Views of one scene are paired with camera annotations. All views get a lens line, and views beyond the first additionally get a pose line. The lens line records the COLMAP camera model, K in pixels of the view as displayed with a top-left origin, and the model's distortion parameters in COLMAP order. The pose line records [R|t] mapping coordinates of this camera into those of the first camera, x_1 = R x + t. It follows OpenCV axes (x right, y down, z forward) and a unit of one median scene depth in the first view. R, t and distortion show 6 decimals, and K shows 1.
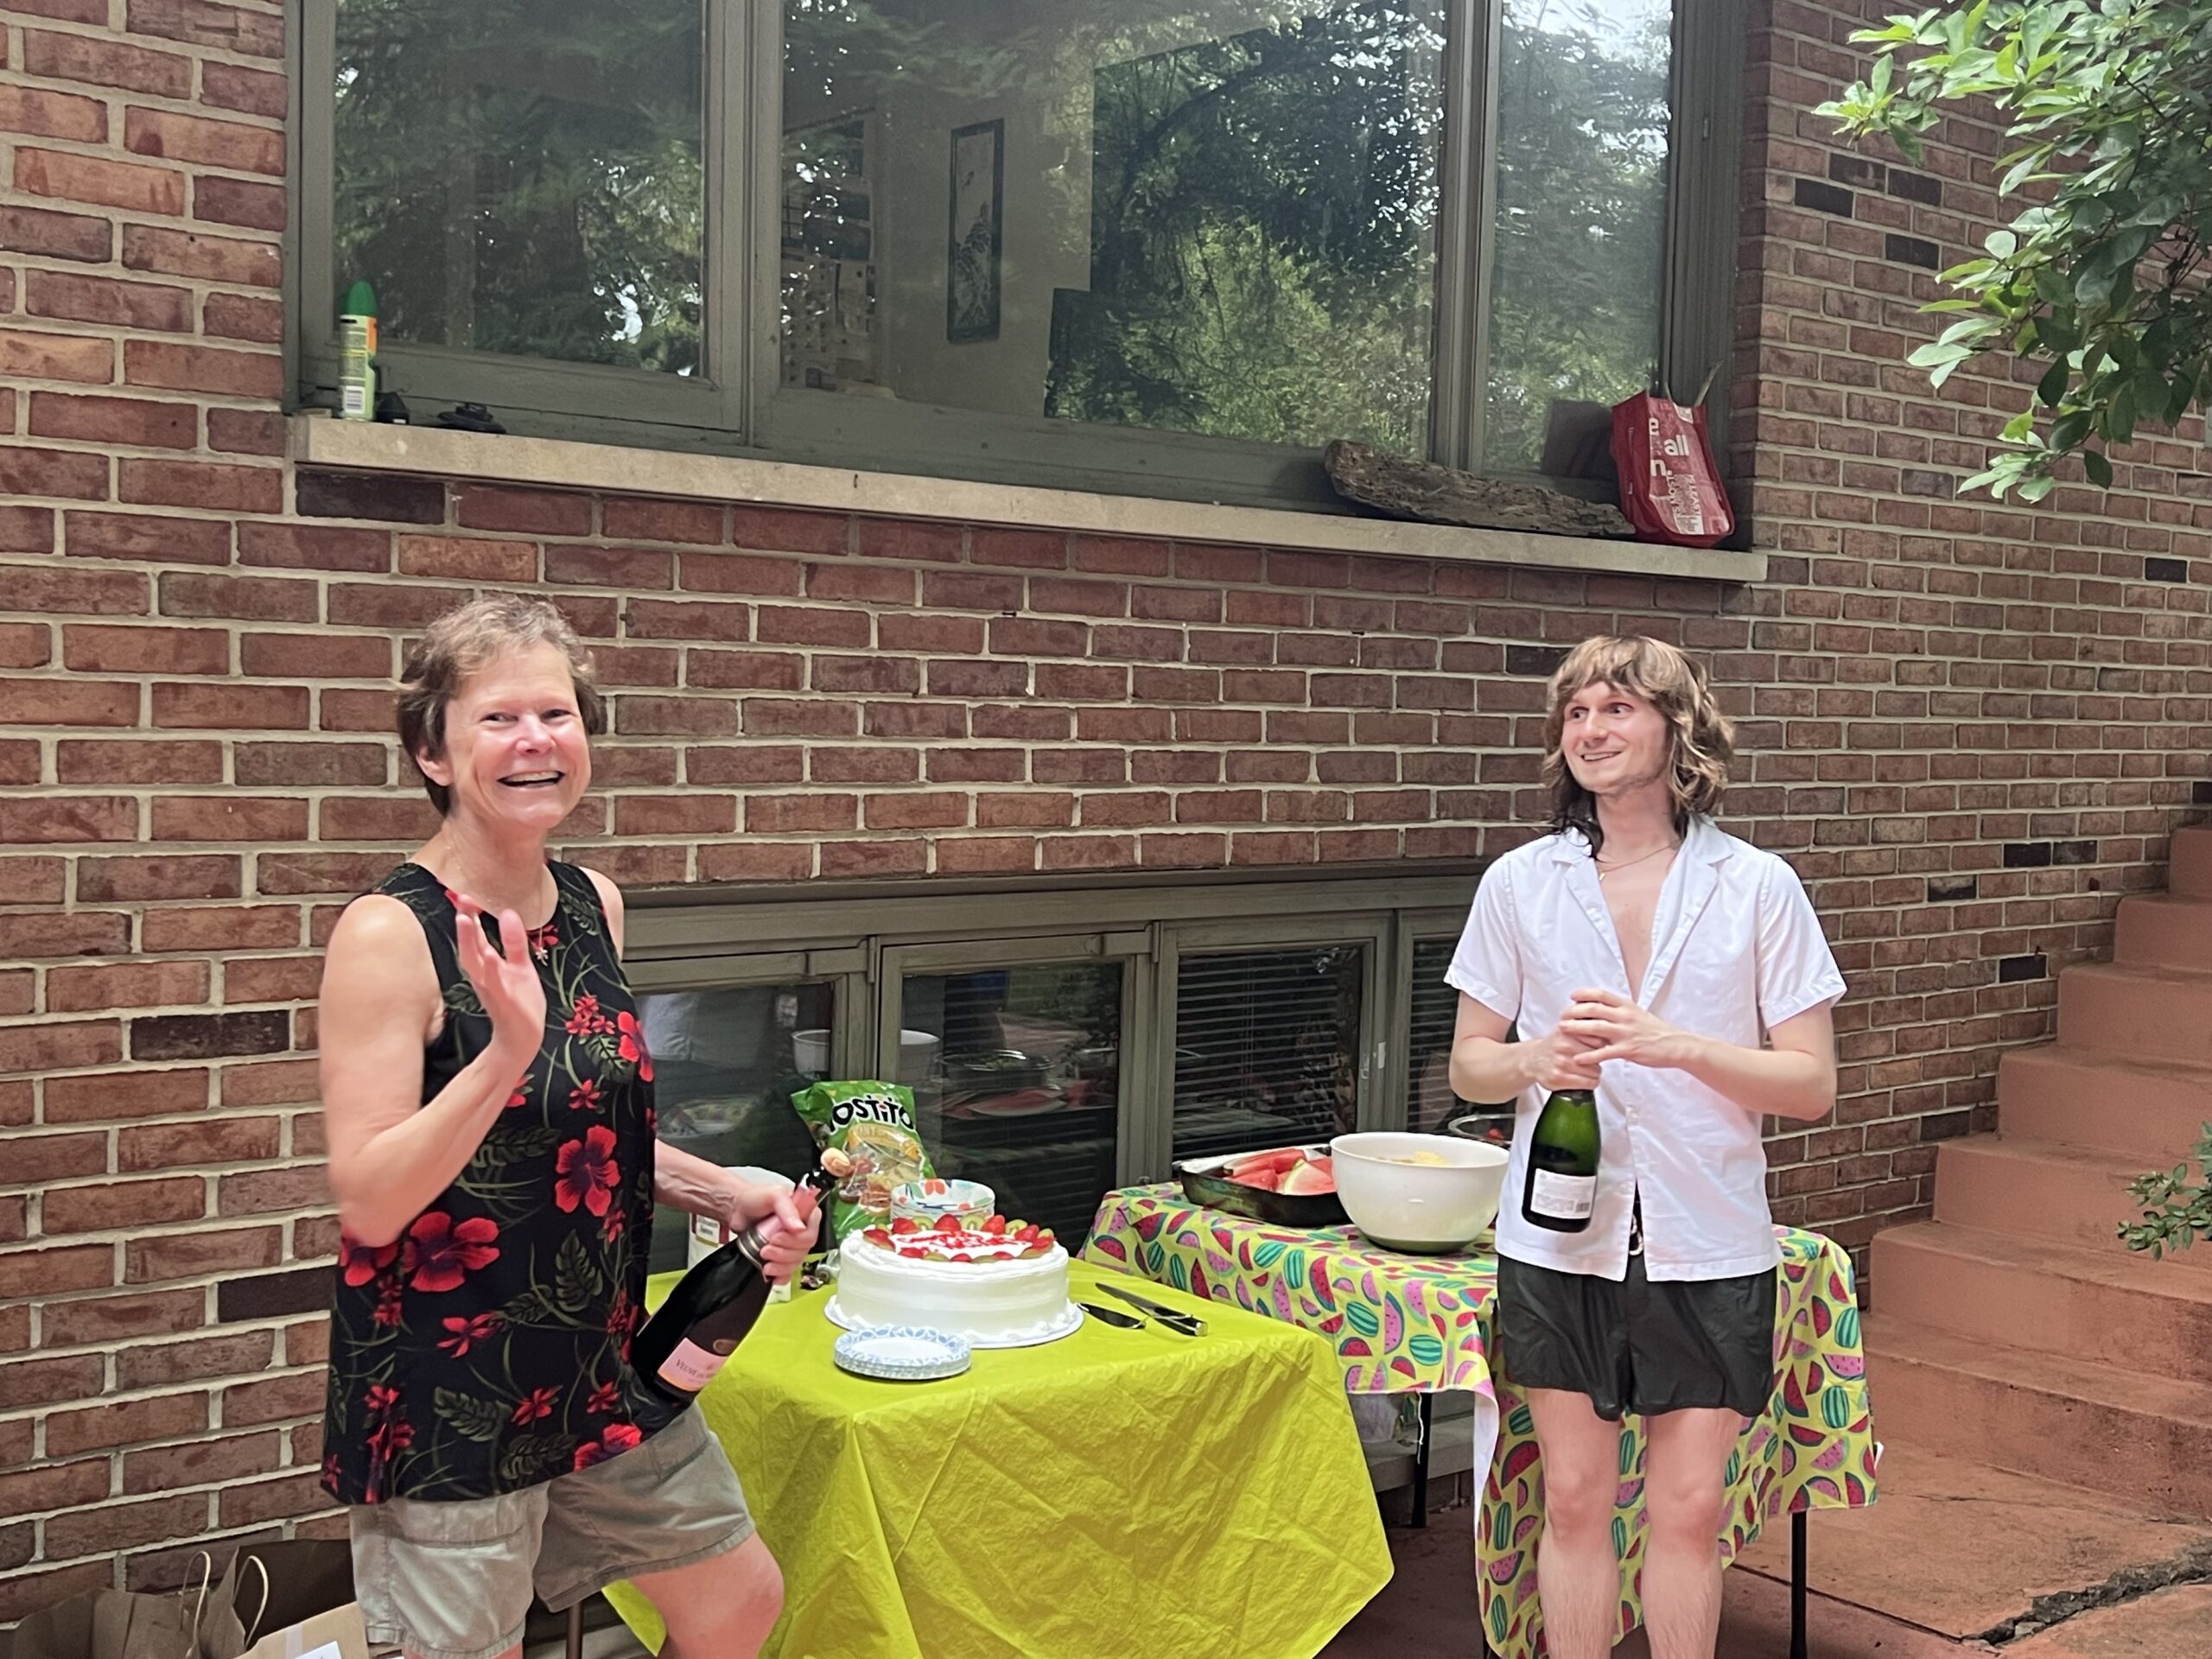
lens RADIAL K [[2555.6, 0, 1113.8], [0, 2555.6, 833.8], [0, 0, 1]] dist [0.067134, 0.000000]
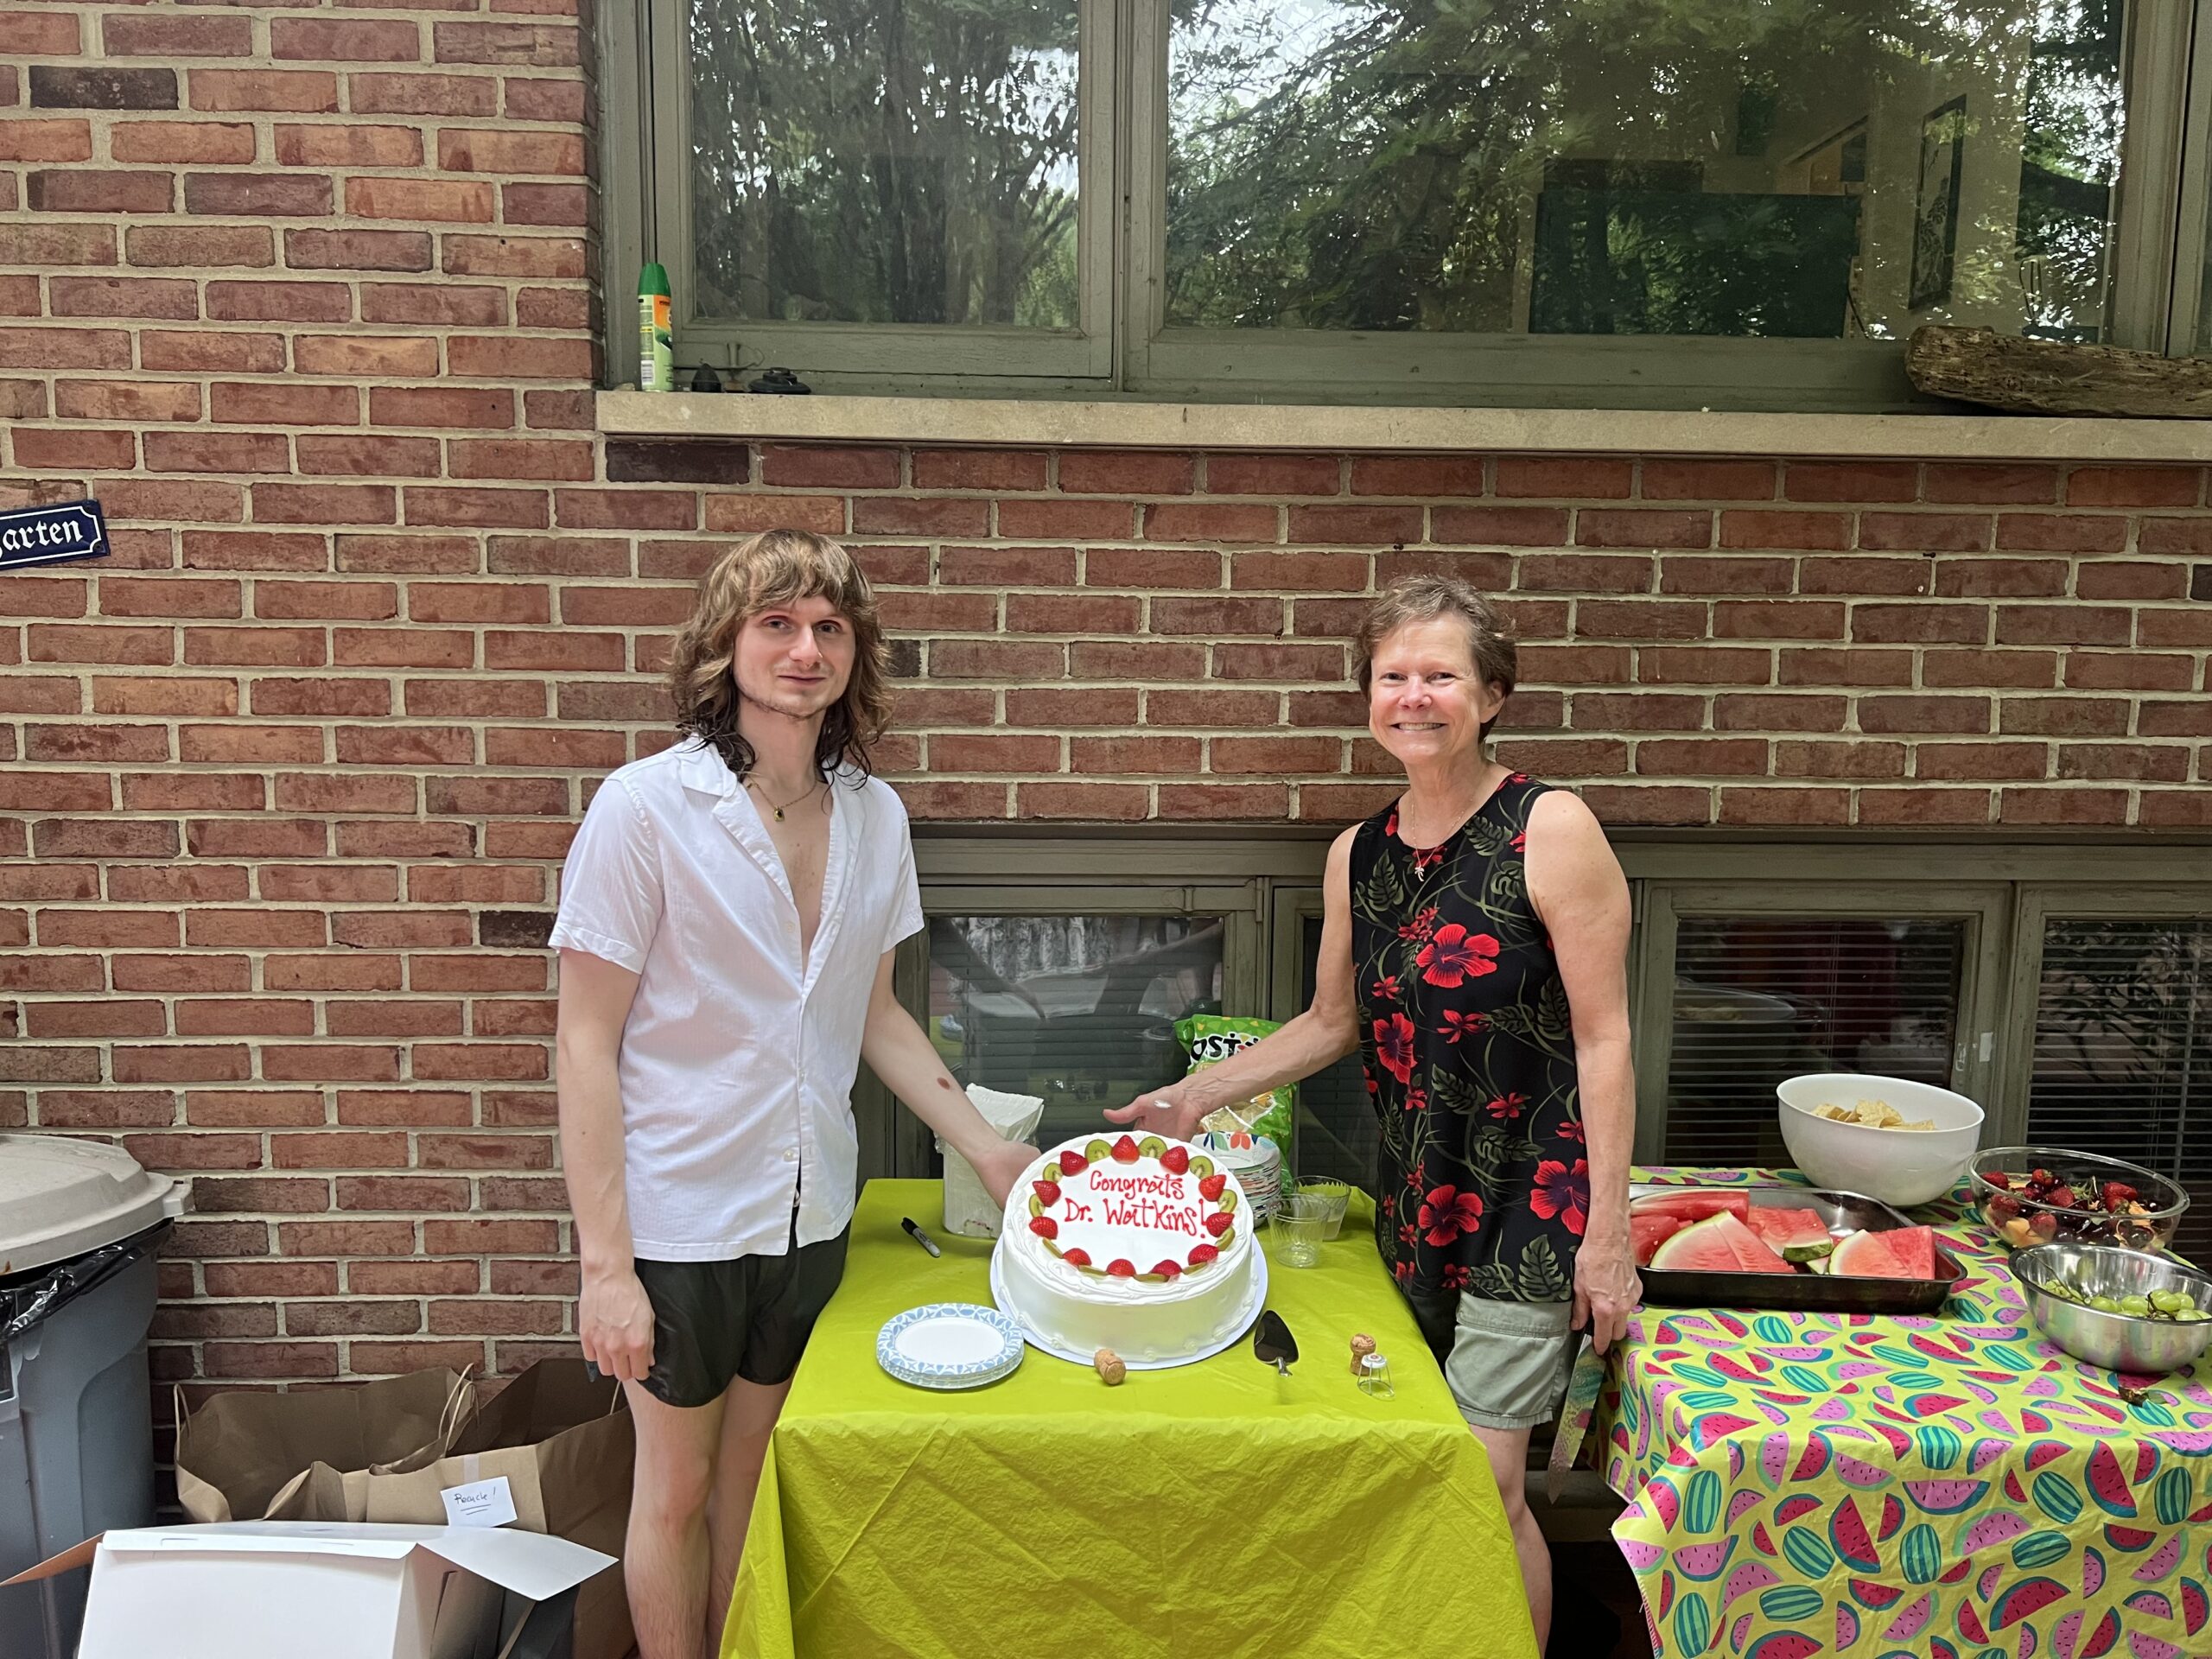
lens RADIAL K [[1665.8, 0, 1088.8], [0, 1665.8, 827.4], [0, 0, 1]] dist [0.066131, -0.049729]
pose [[0.785434, 0.064967, -0.615526, 0.301714], [-0.026031, 0.997063, 0.072020, -0.029339], [0.618397, -0.040544, 0.784819, 0.522334]]
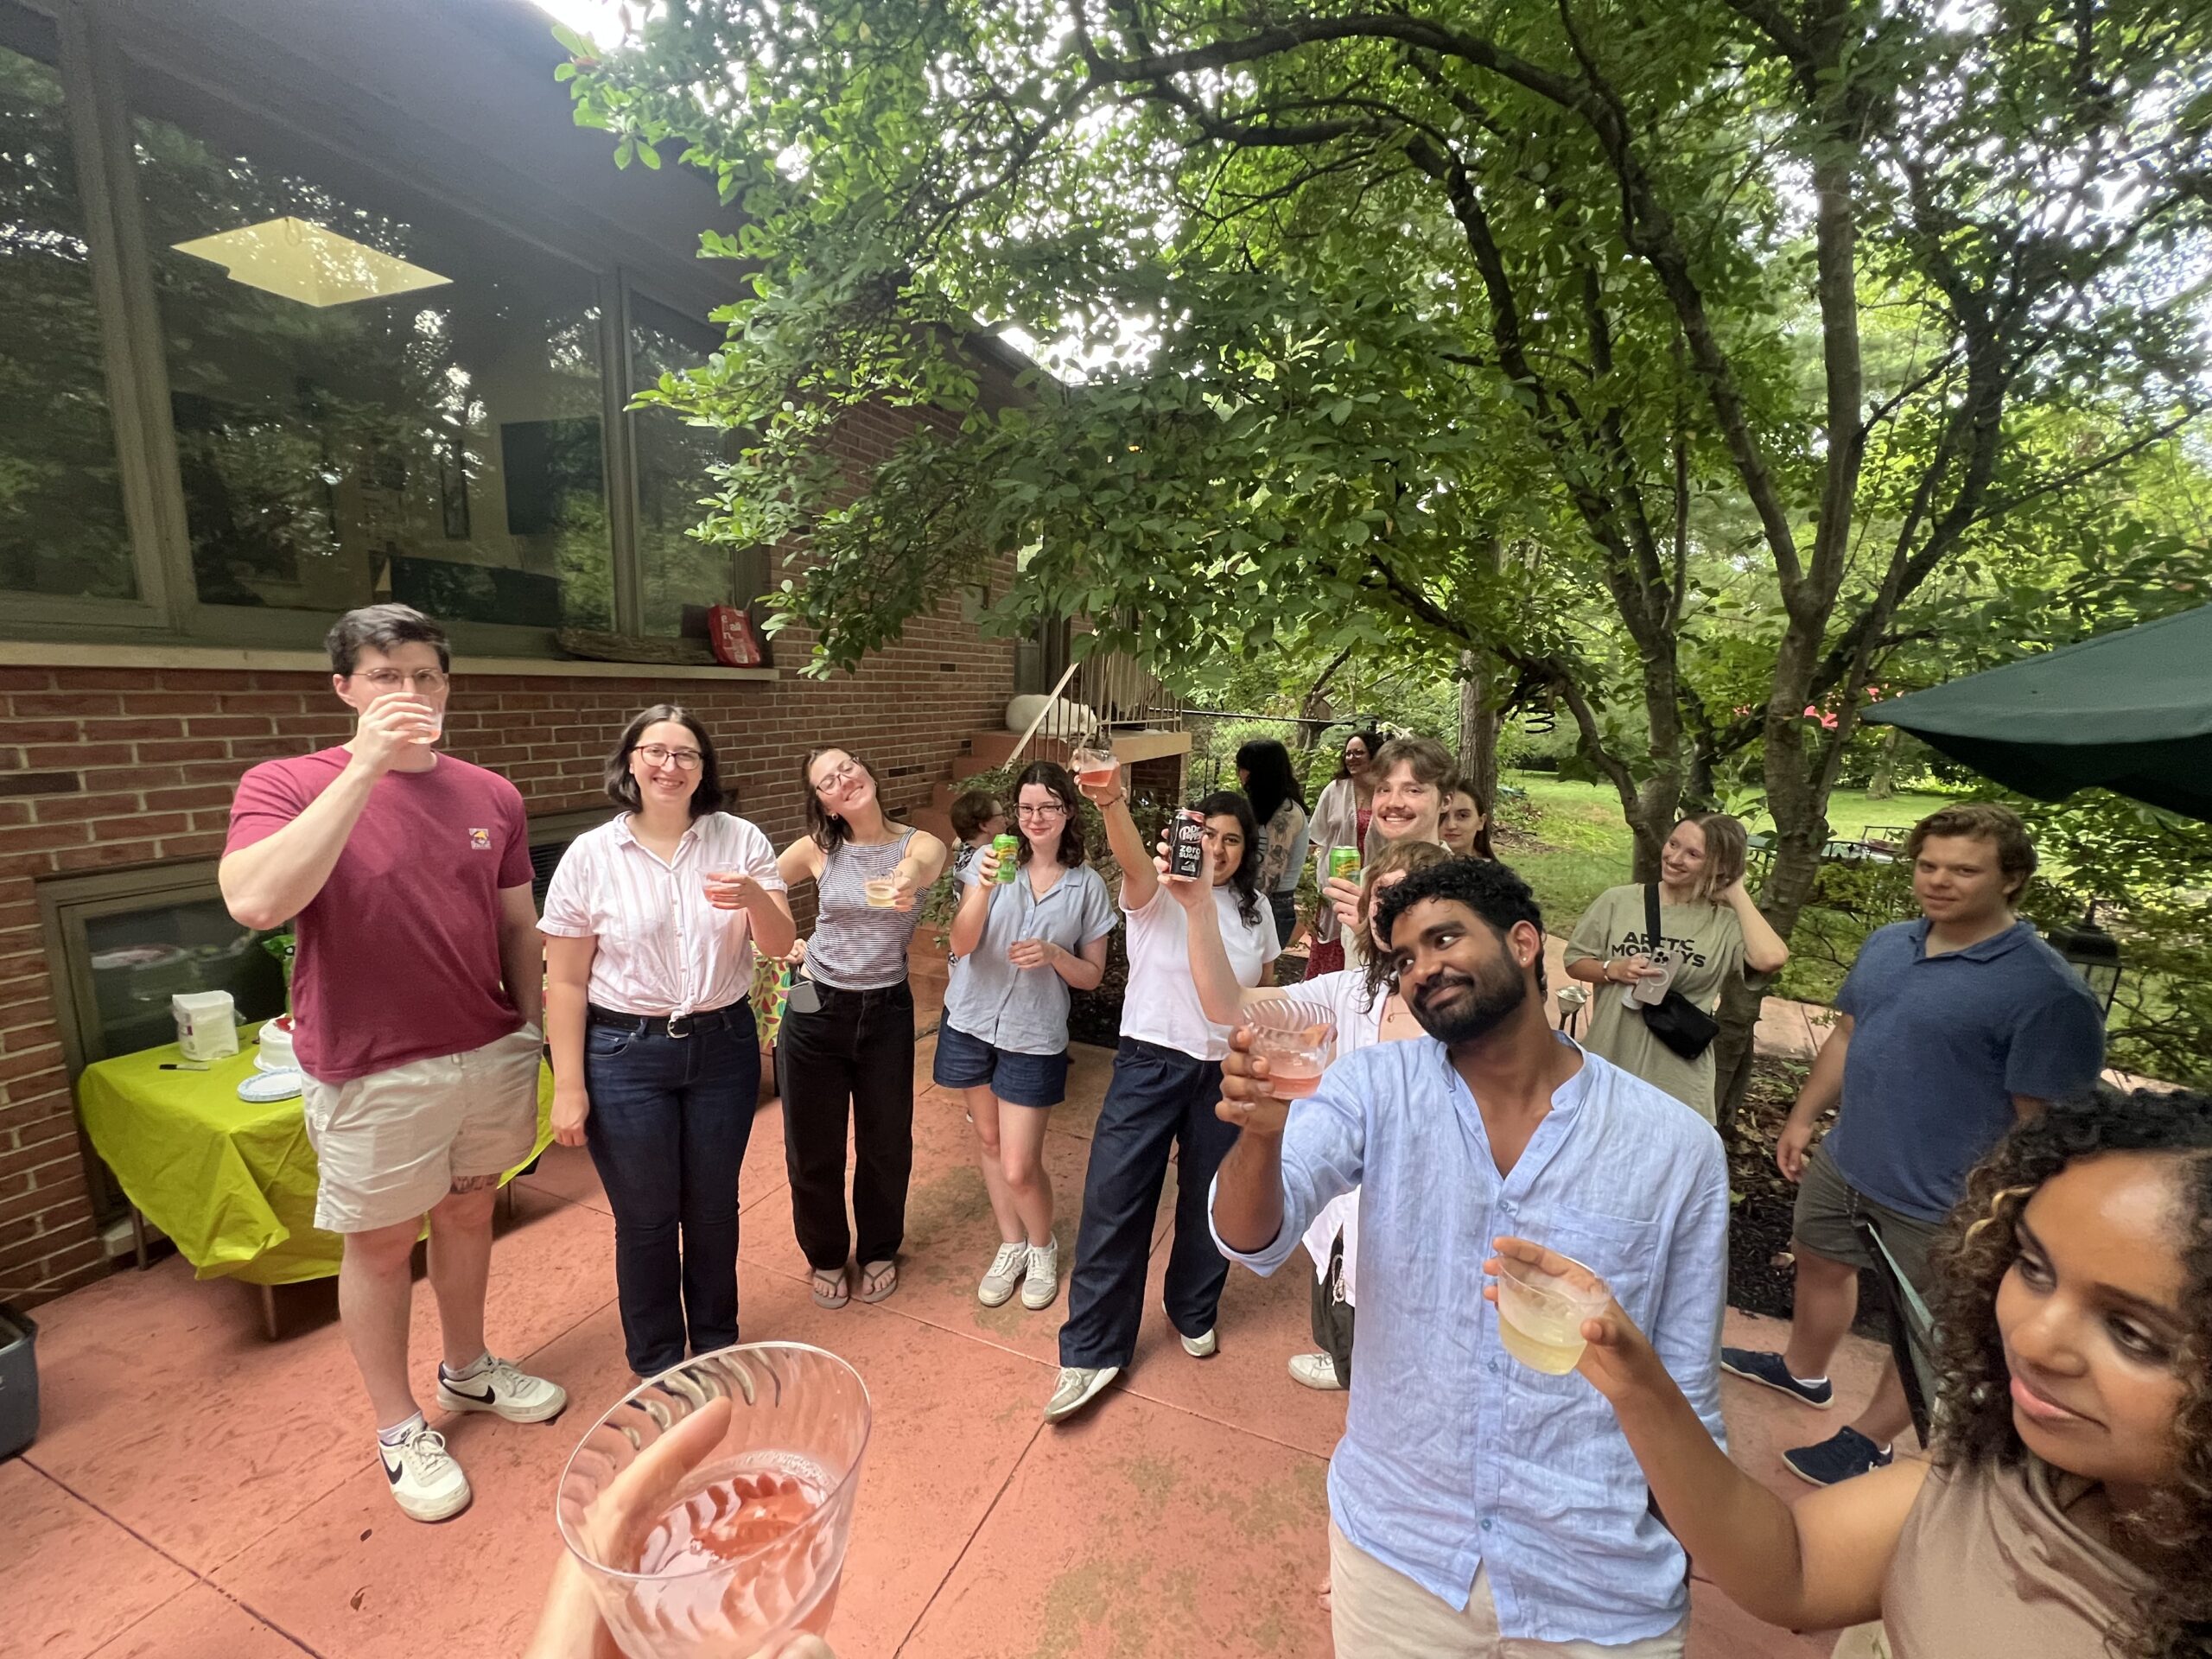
lens RADIAL K [[892.0, 0, 1101.0], [0, 892.0, 846.0], [0, 0, 1]] dist [-0.006808, -0.000260]
pose [[0.895810, -0.066039, 0.439504, 0.212311], [-0.001092, 0.988569, 0.150767, -0.104981], [-0.444436, -0.135538, 0.885498, 0.049688]]
